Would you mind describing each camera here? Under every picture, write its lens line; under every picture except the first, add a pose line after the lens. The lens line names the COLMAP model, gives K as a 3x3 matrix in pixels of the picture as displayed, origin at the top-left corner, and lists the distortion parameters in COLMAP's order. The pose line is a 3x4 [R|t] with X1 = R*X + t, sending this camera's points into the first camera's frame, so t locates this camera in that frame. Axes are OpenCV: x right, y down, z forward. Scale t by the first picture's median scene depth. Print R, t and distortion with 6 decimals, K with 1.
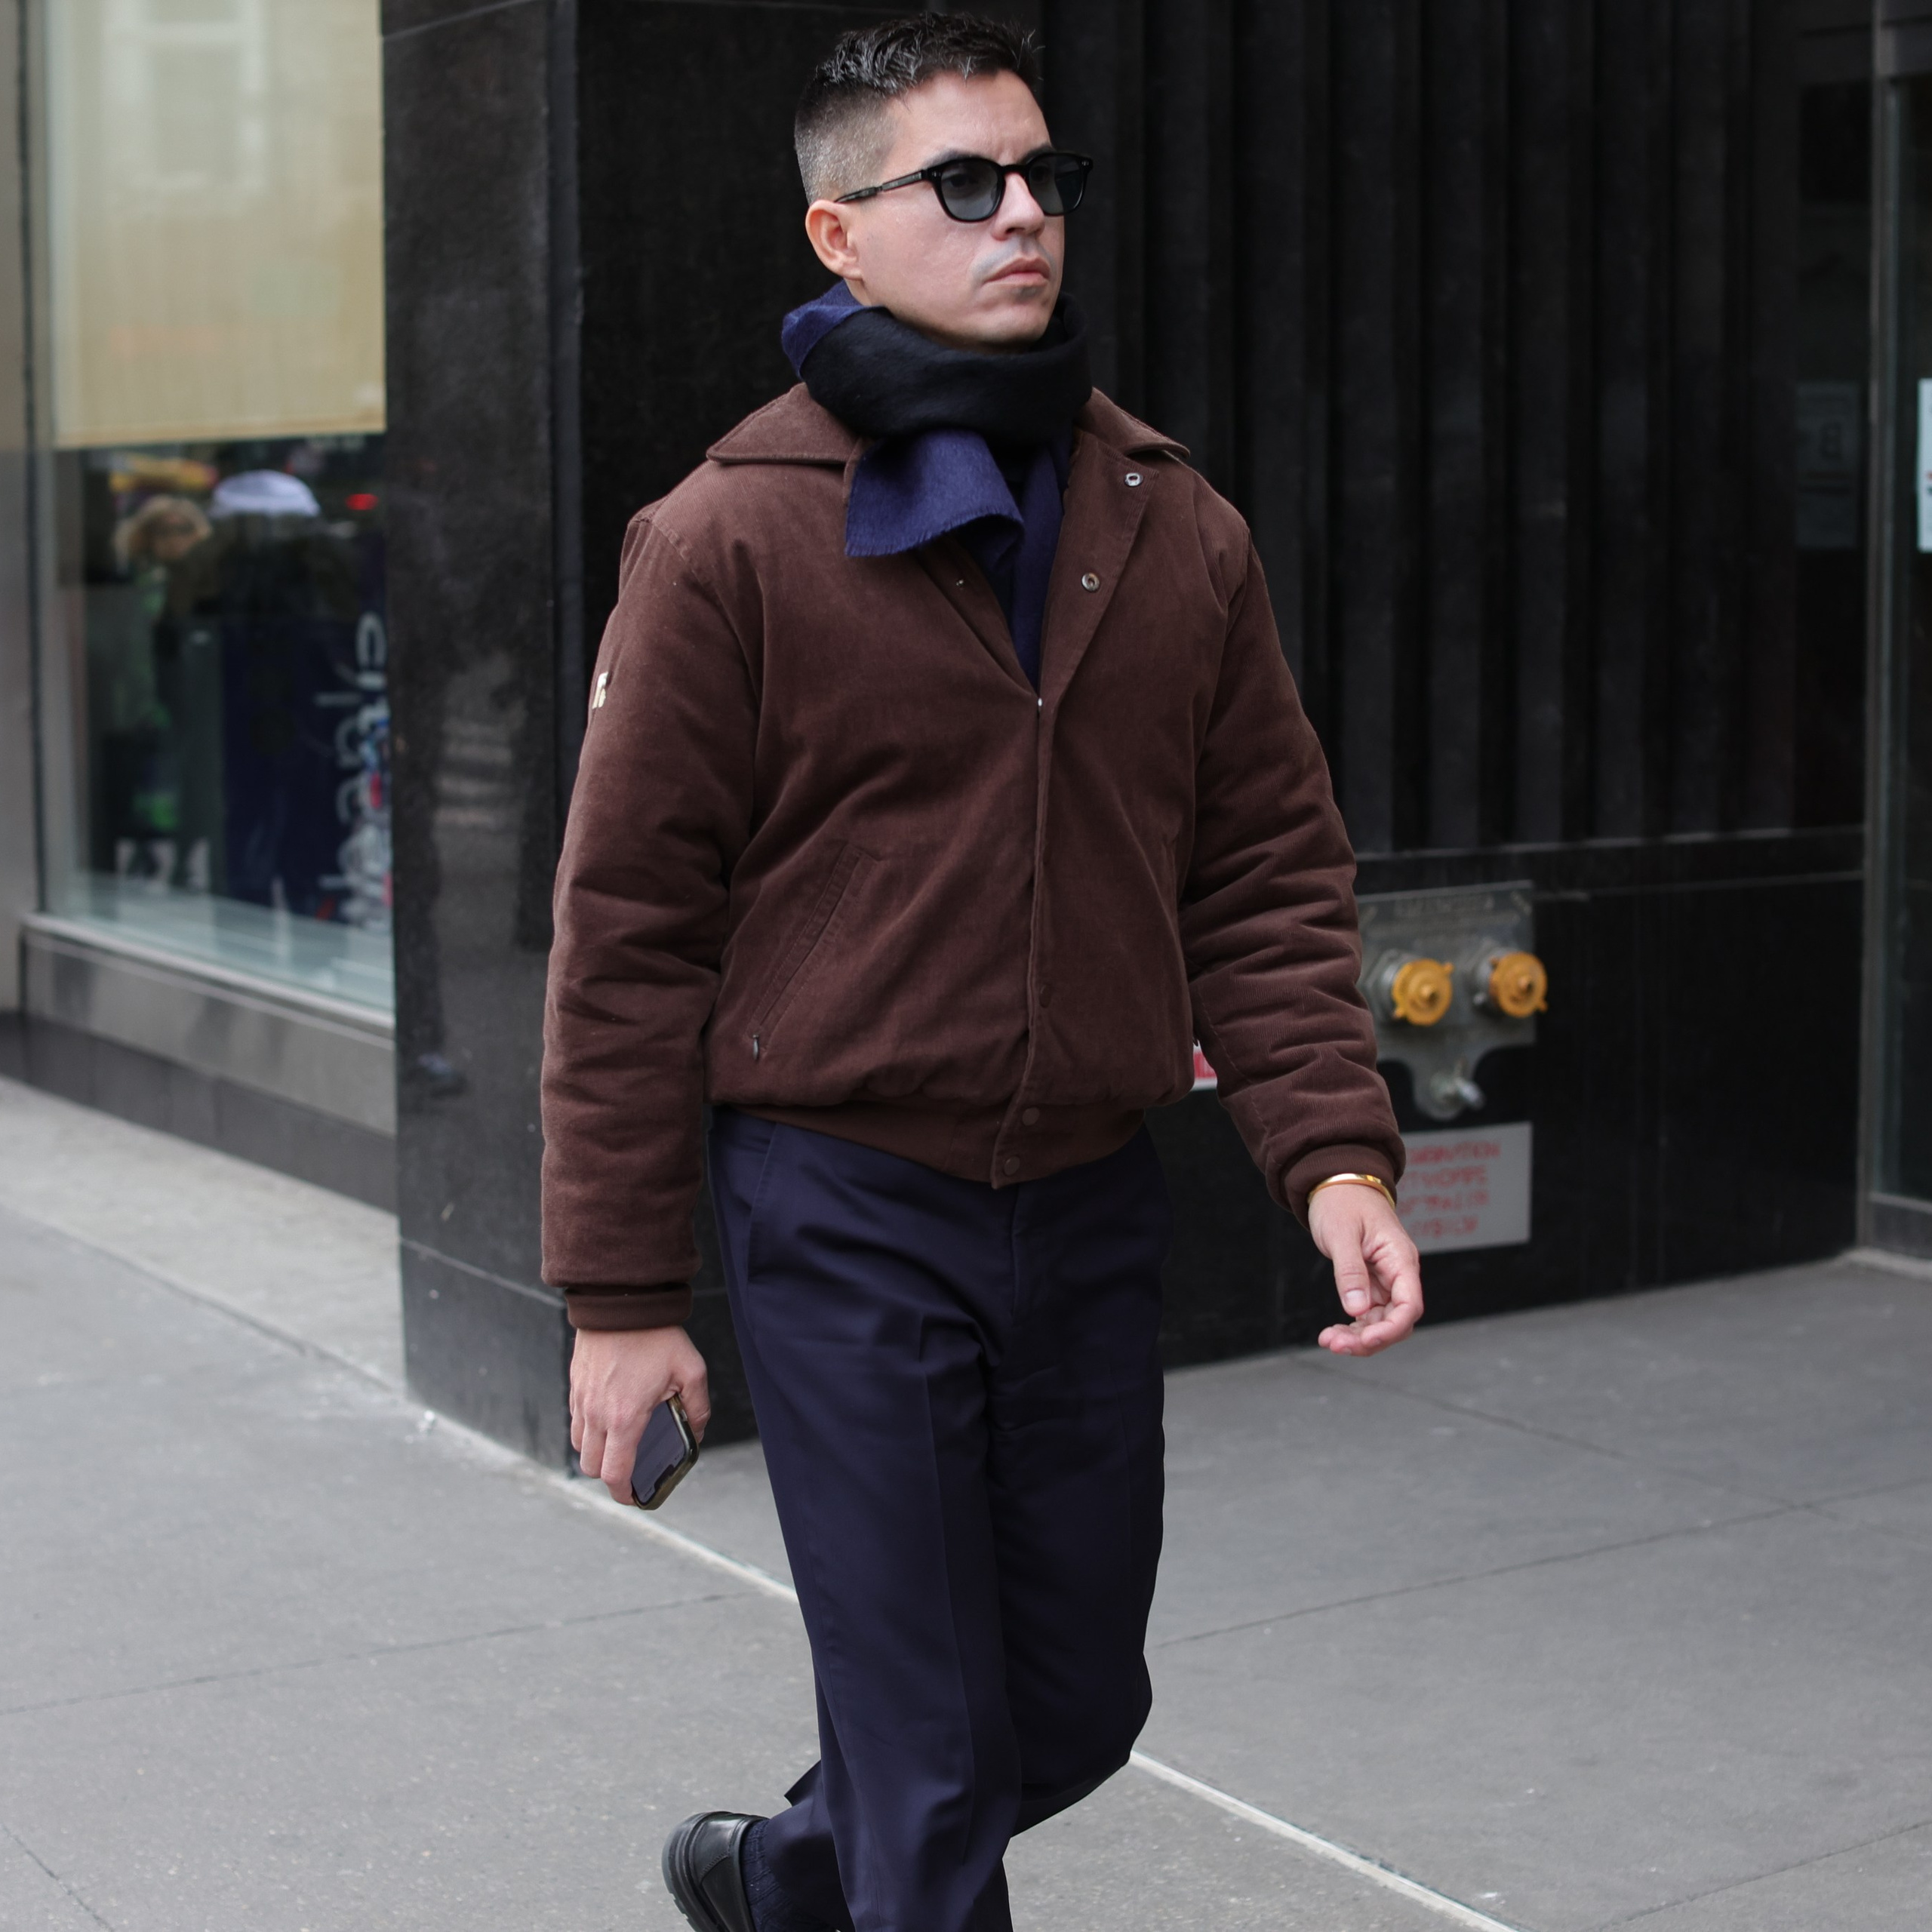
lens RADIAL K [[3877.0, 0, 966.1], [0, 3877.0, 963.2], [0, 0, 1]] dist [-0.186086, 0.000000]
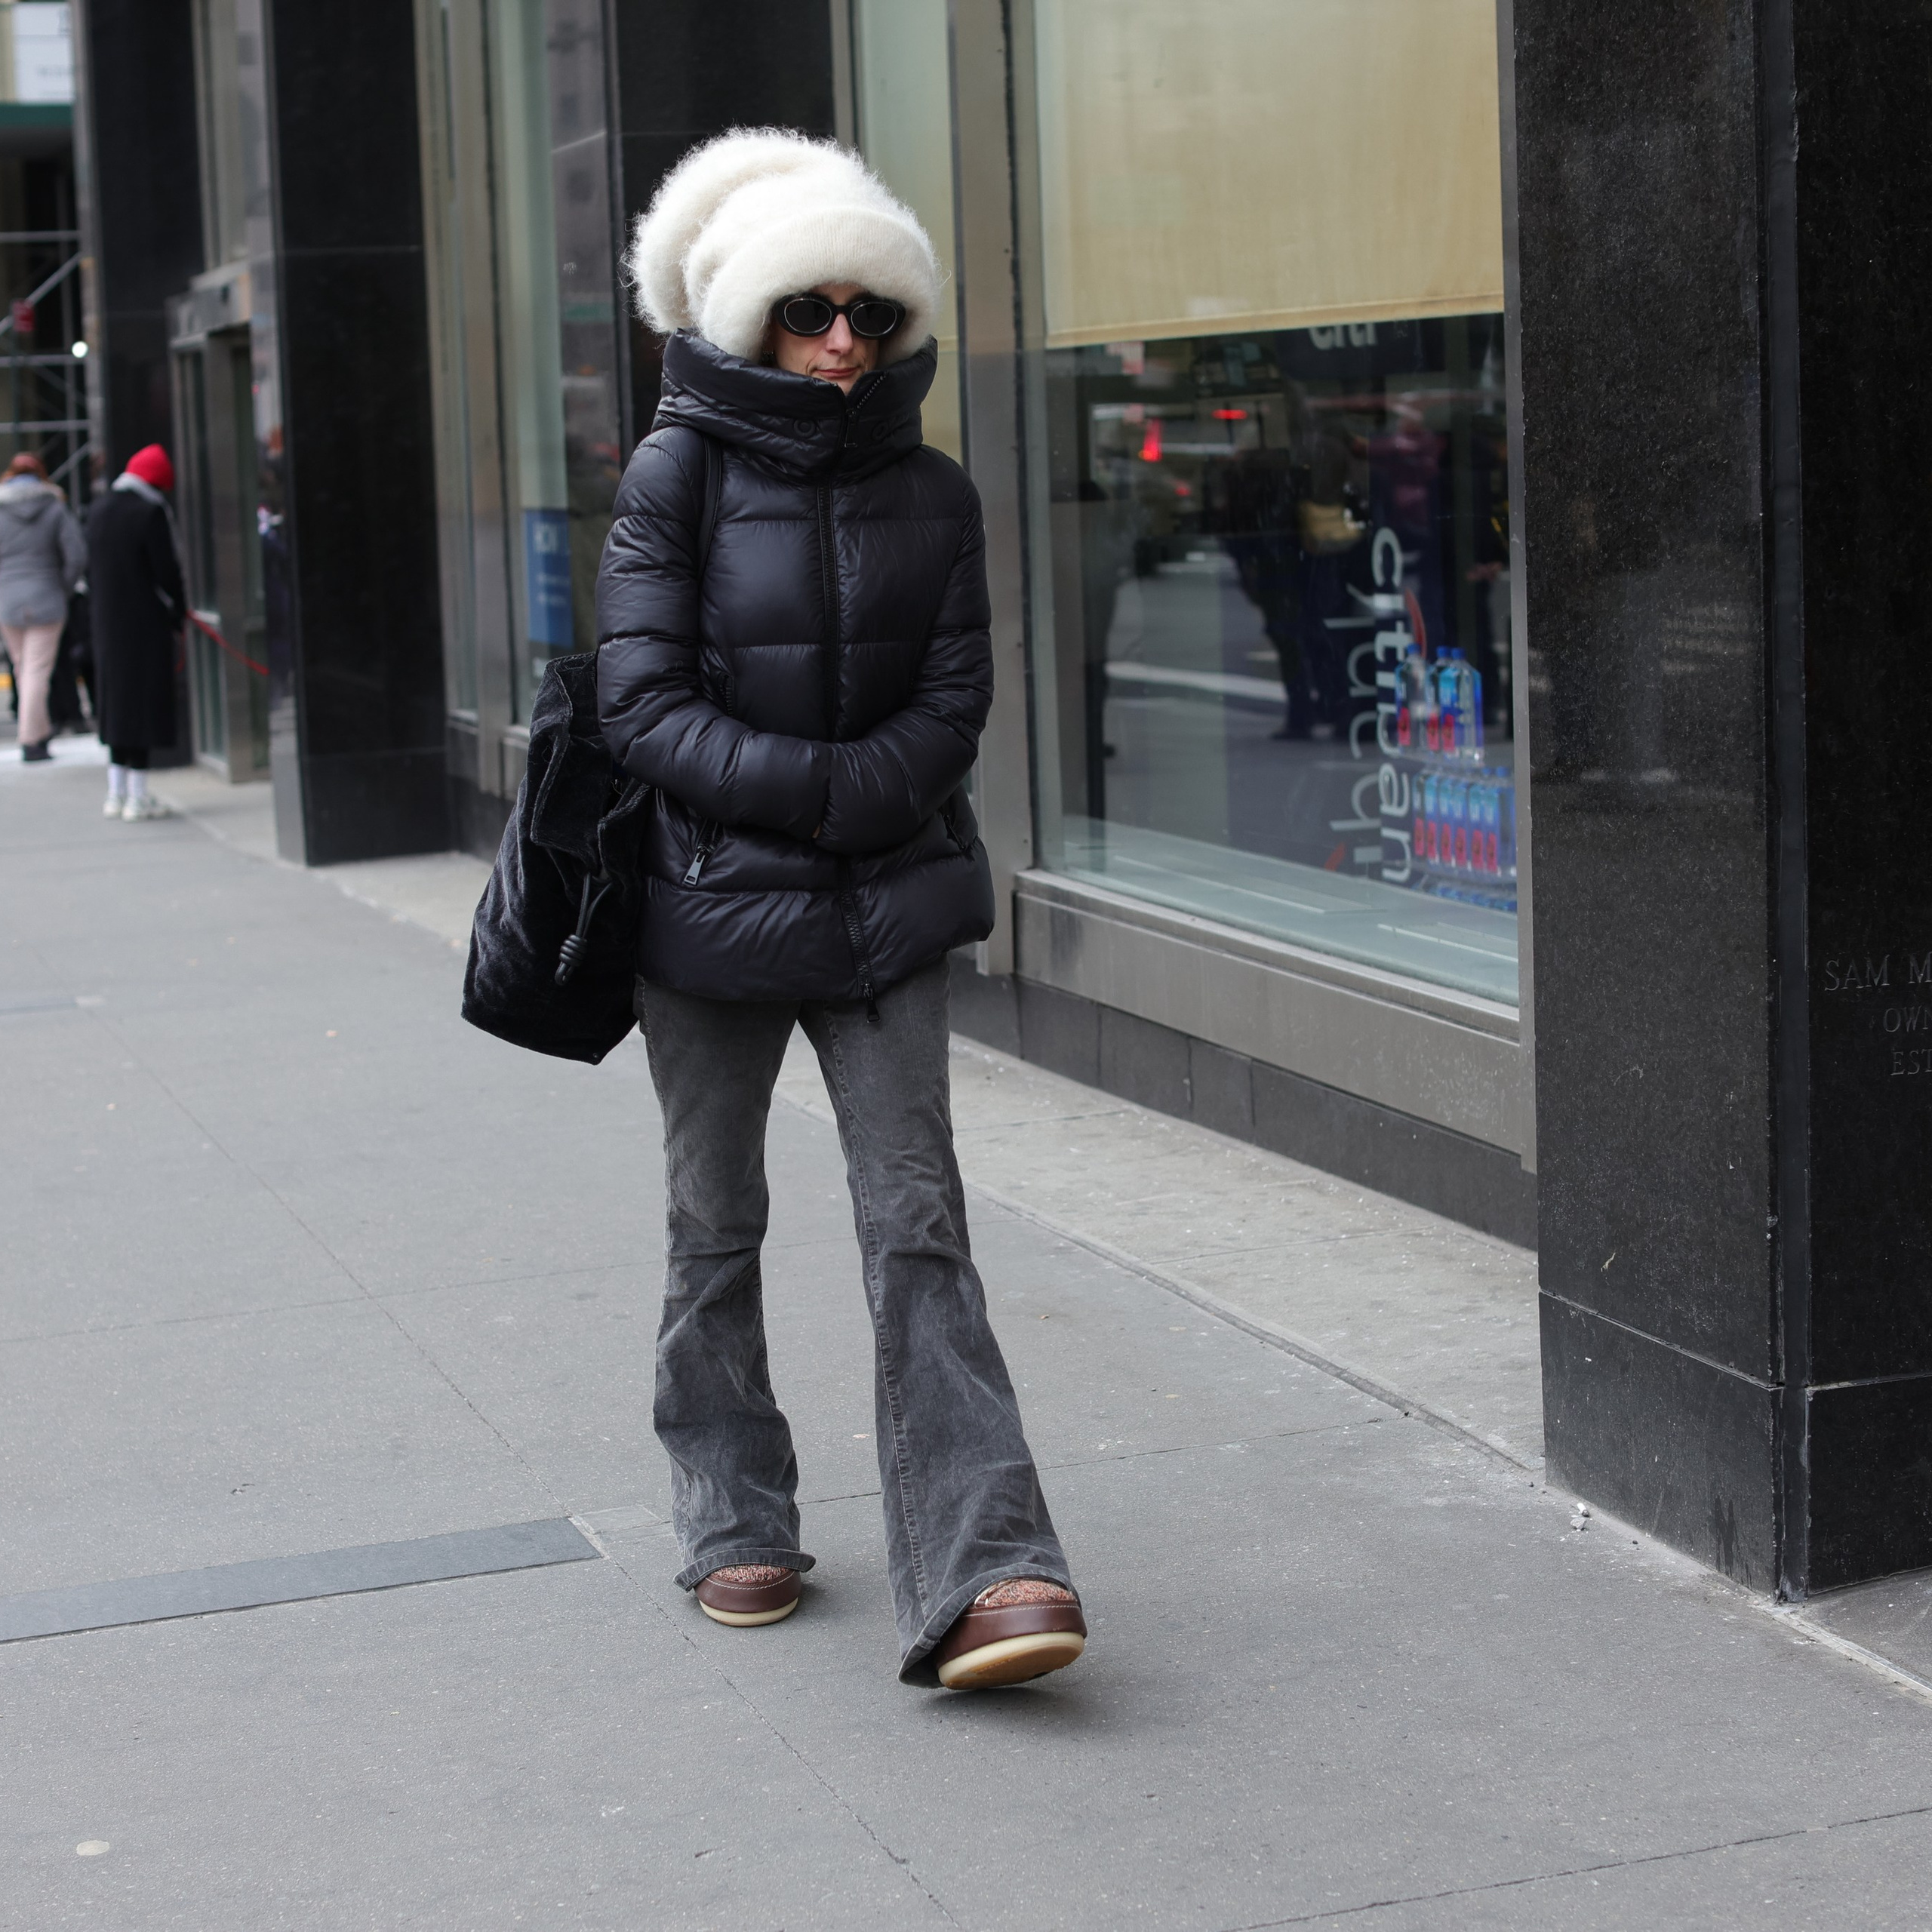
lens RADIAL K [[3877.0, 0, 966.4], [0, 3877.0, 968.3], [0, 0, 1]] dist [-0.186086, 0.000000]
pose [[0.973948, -0.003755, -0.226742, -0.077280], [0.009479, 0.999663, 0.024160, -0.017765], [0.226575, -0.025680, 0.973655, 0.166594]]
